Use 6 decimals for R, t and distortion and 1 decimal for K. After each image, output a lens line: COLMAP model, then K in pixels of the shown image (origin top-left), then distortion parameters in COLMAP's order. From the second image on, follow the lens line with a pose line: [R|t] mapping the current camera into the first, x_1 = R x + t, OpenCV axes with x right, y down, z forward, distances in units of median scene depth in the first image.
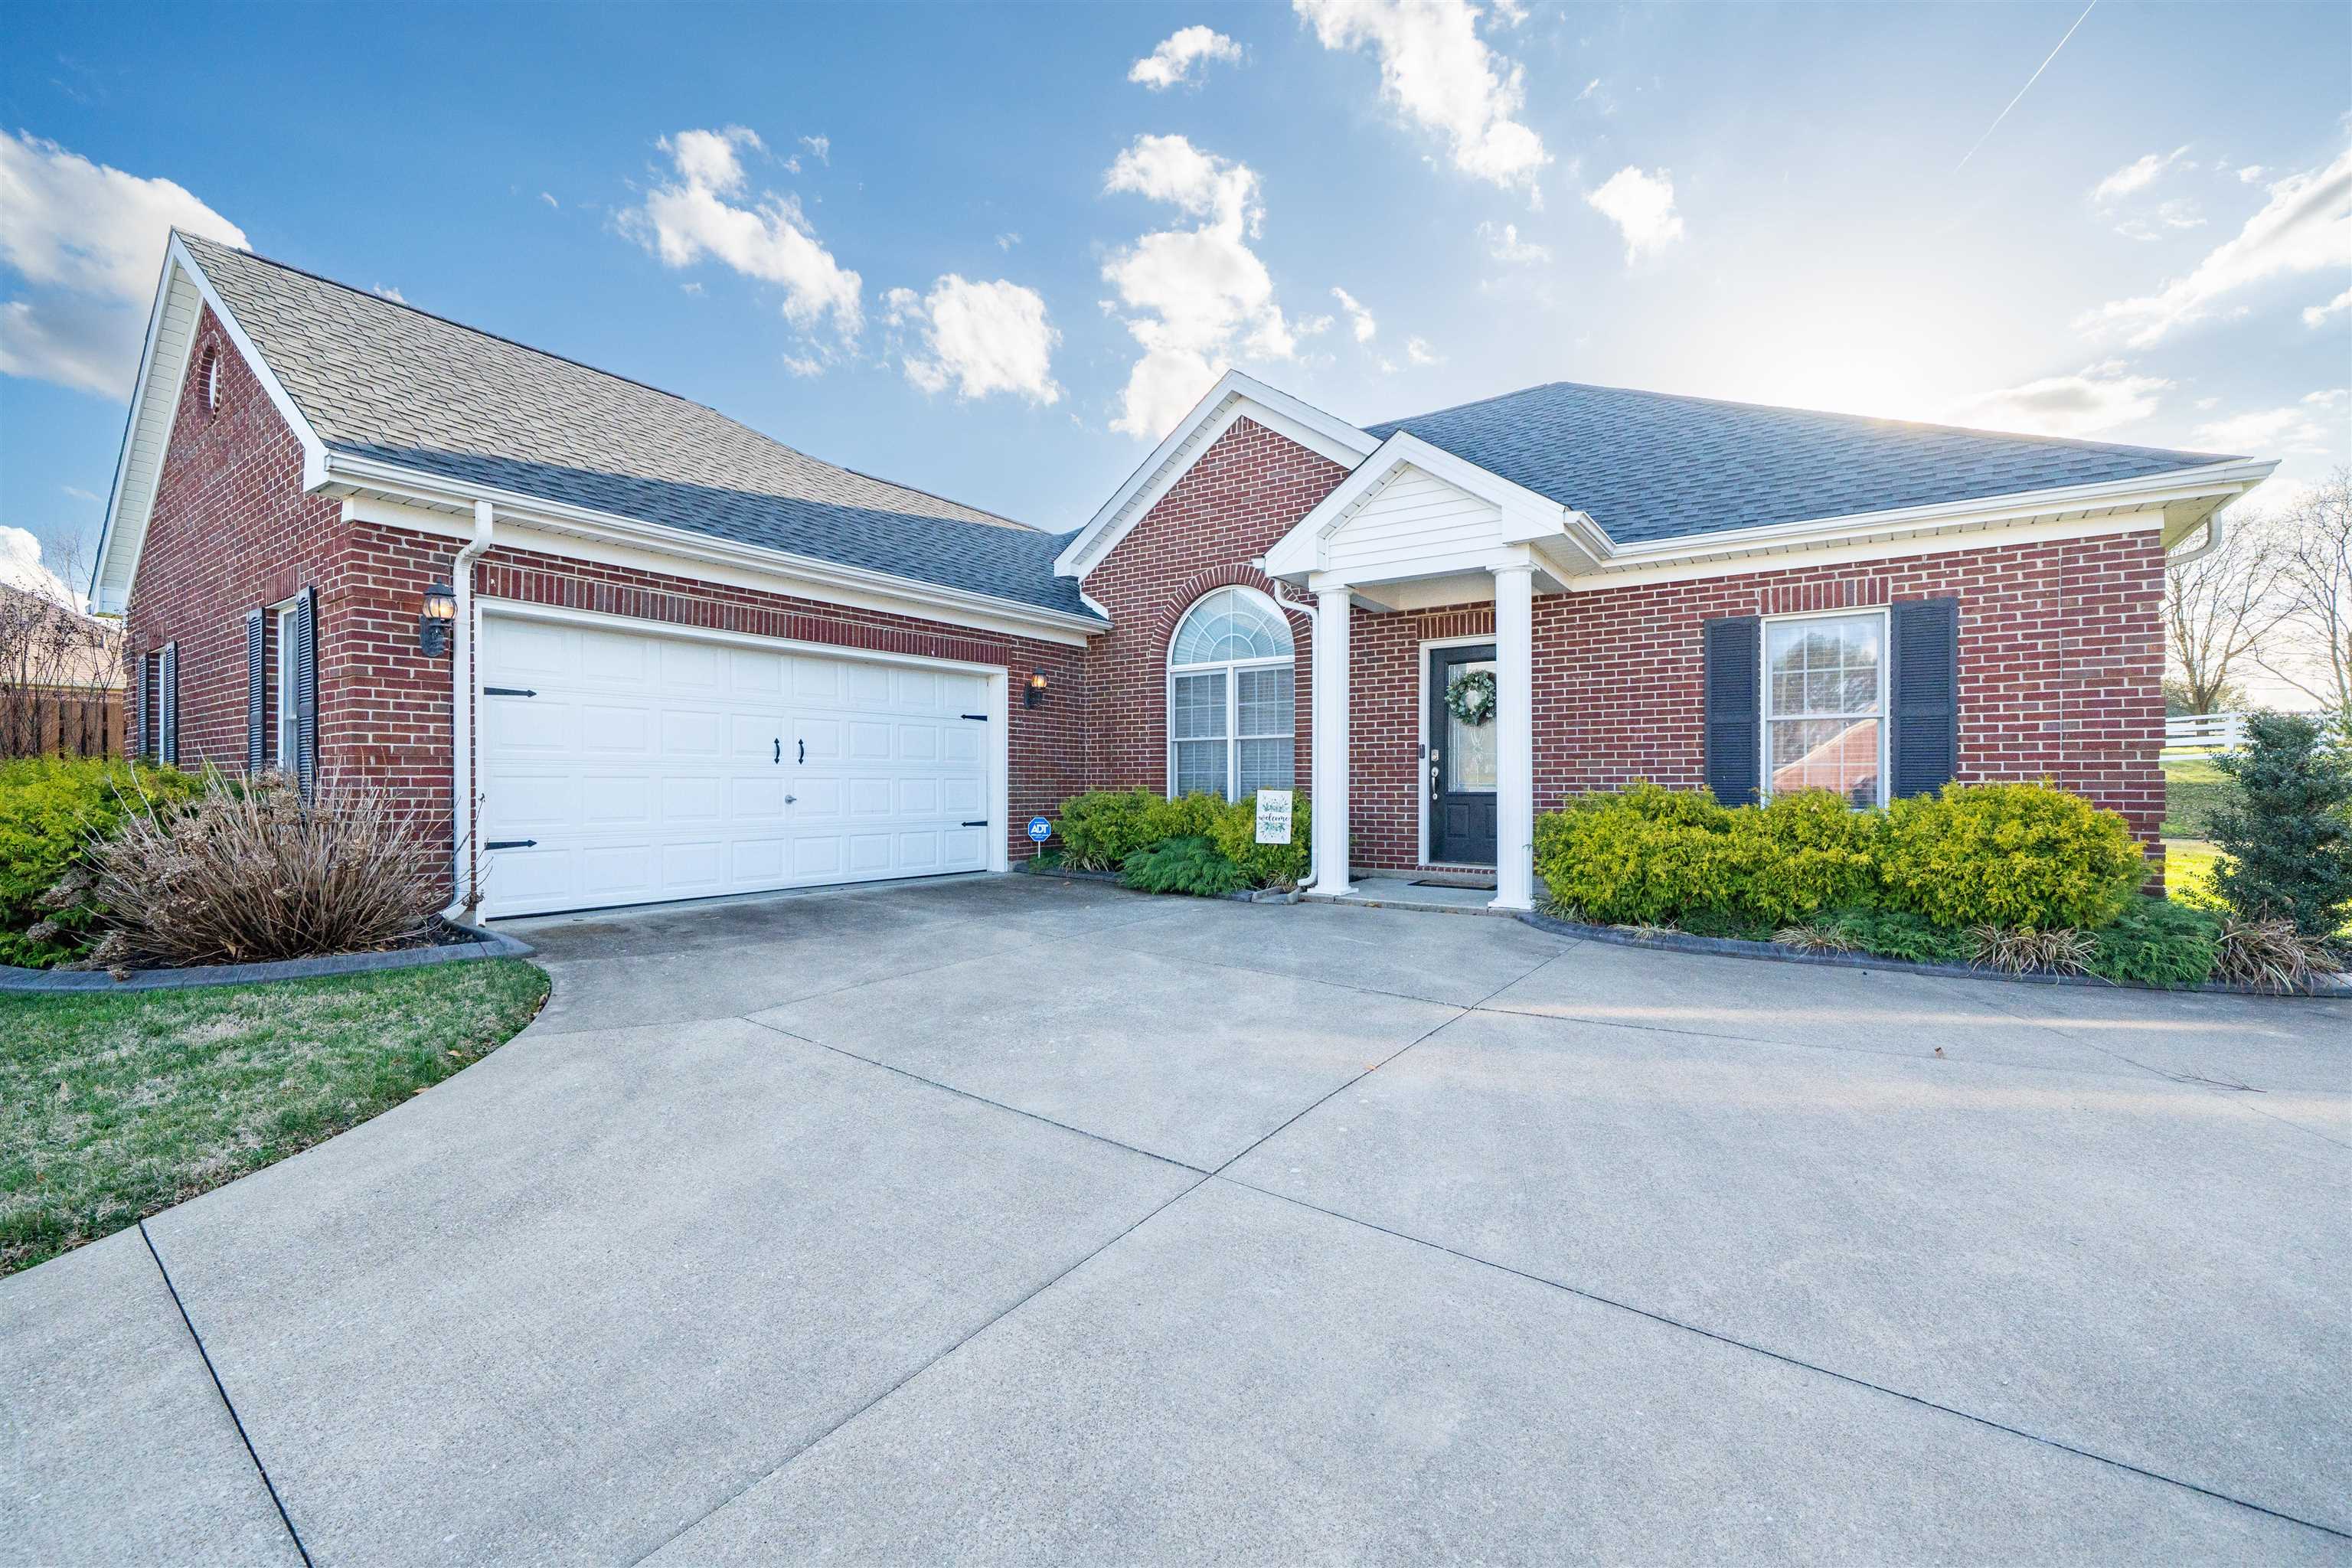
lens RADIAL K [[928.8, 0, 1176.0], [0, 928.8, 784.0], [0, 0, 1]] dist [-0.009887, -0.000007]
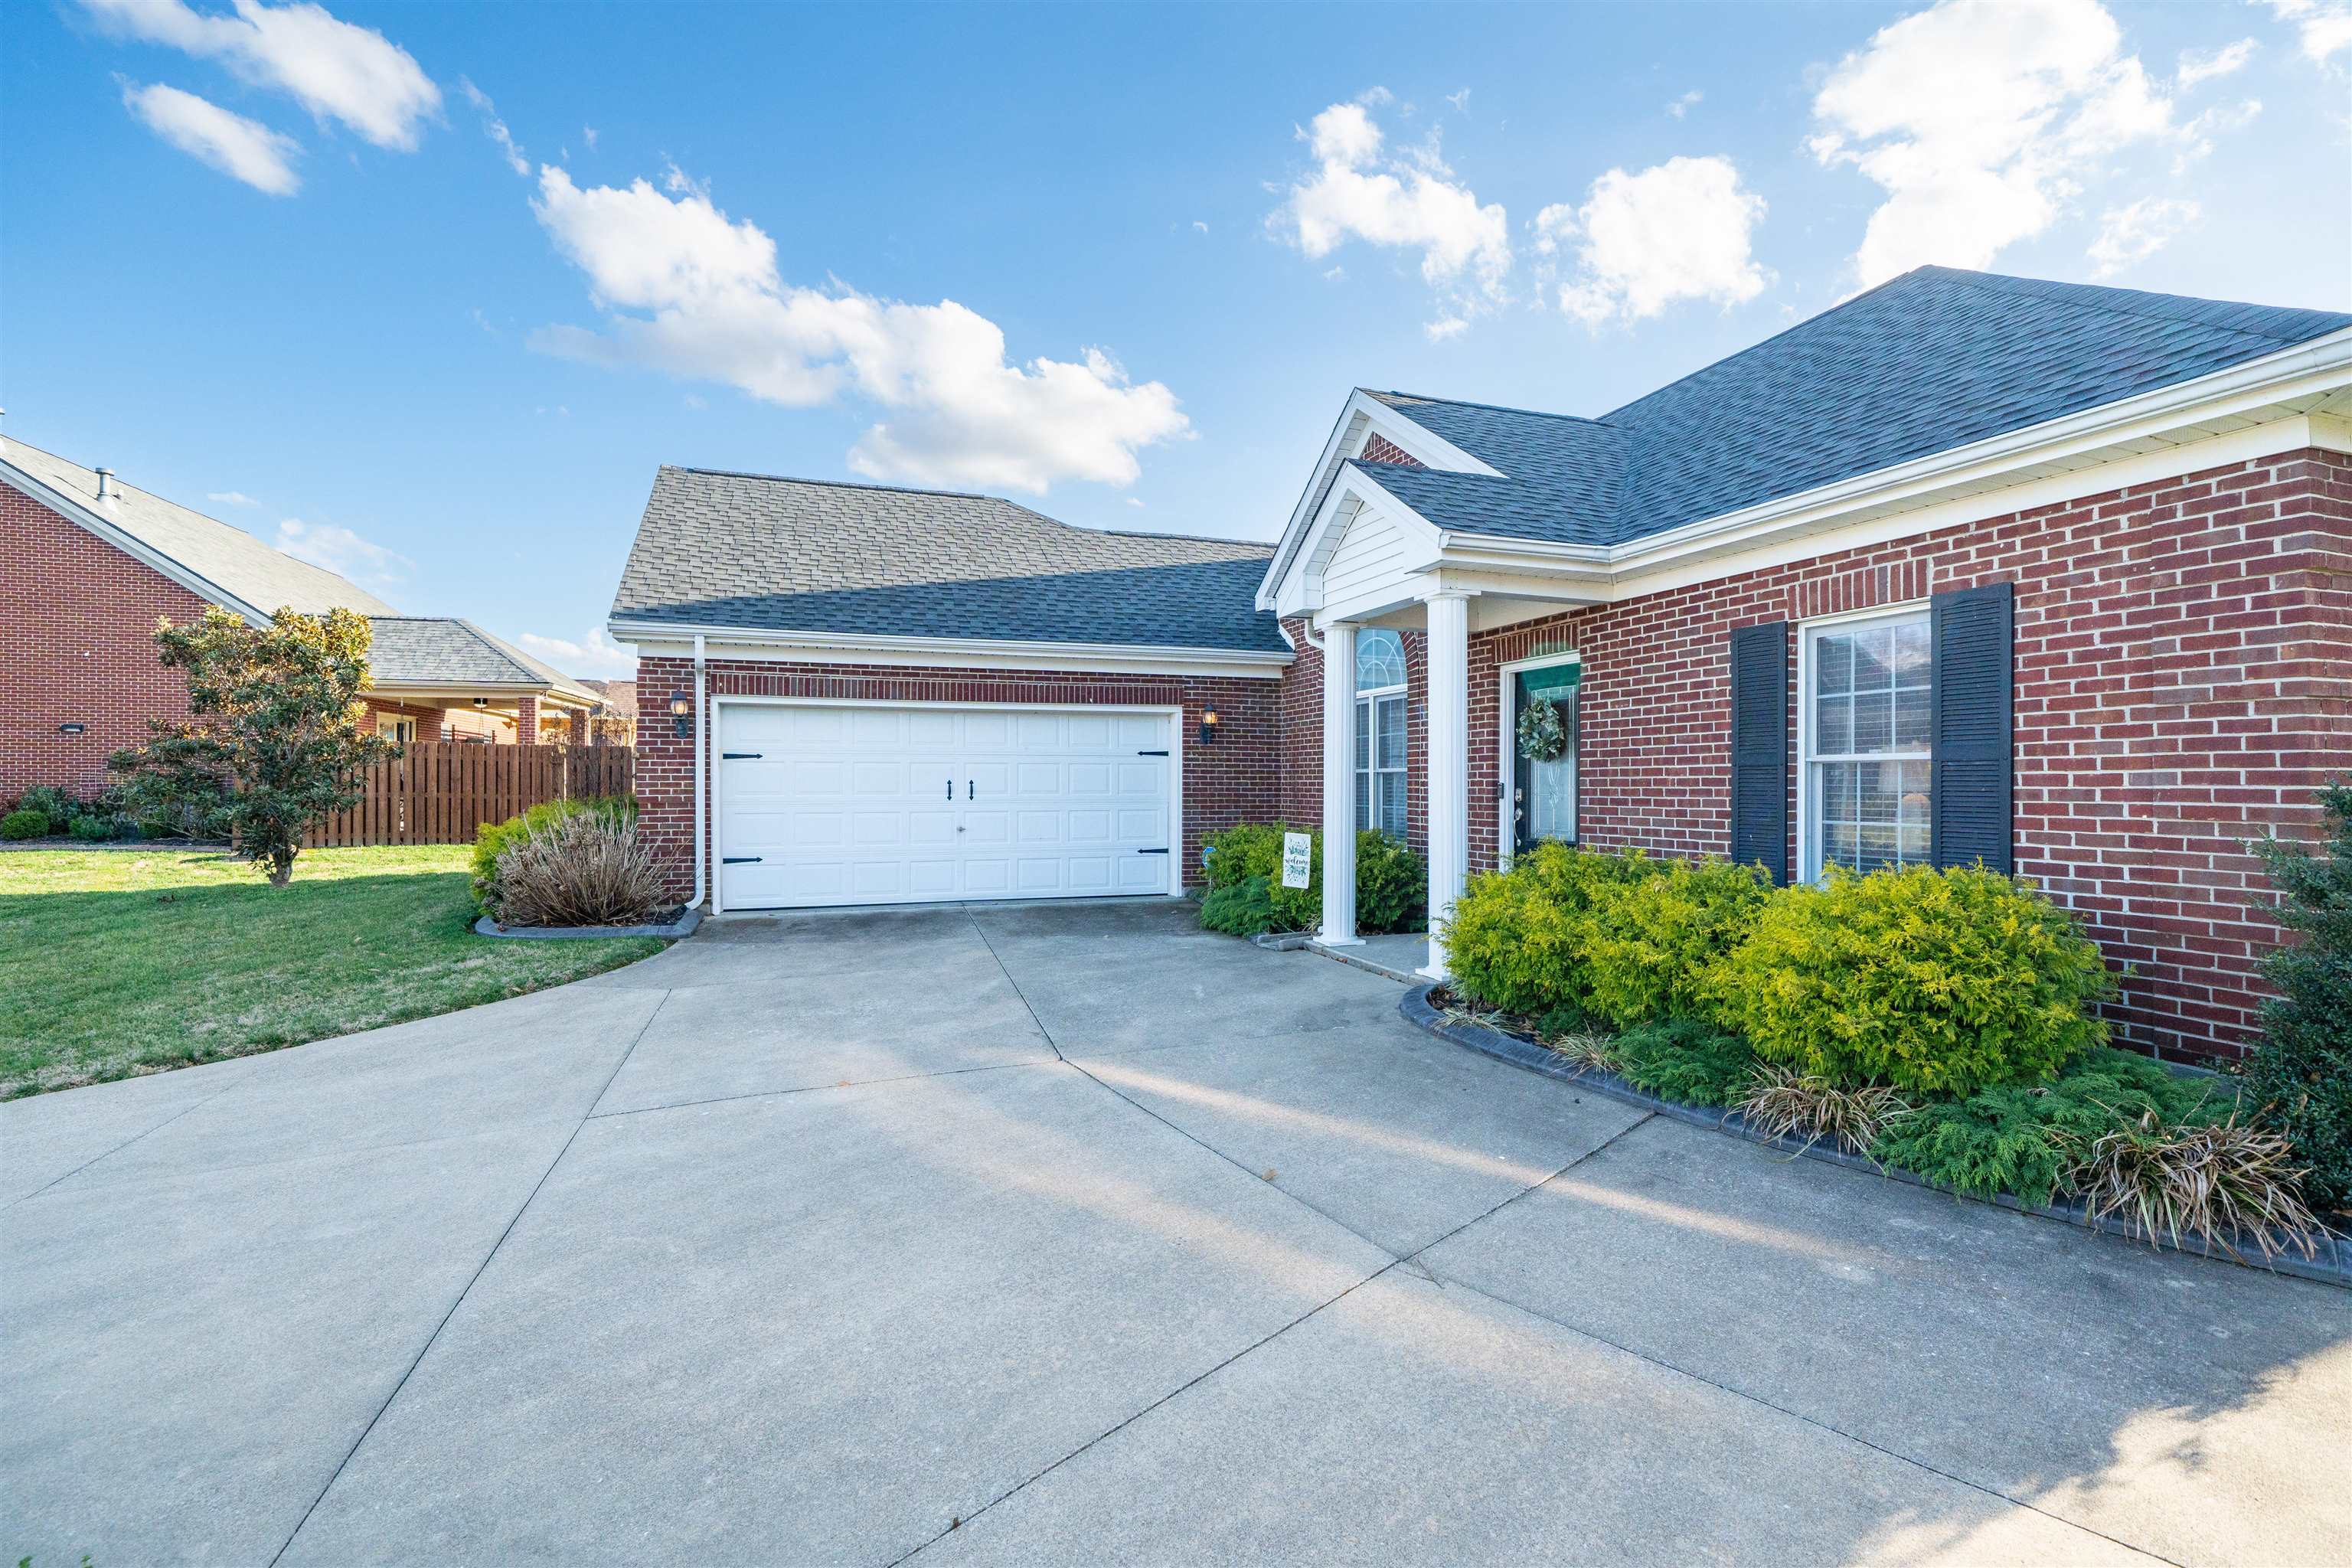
lens RADIAL K [[1047.8, 0, 1200.0], [0, 1047.8, 787.2], [0, 0, 1]] dist [0.052445, -0.029892]
pose [[0.824009, 0.003445, -0.566566, 0.804600], [-0.001933, 0.999993, 0.003270, -0.056119], [0.566573, -0.001599, 0.824010, 0.029668]]
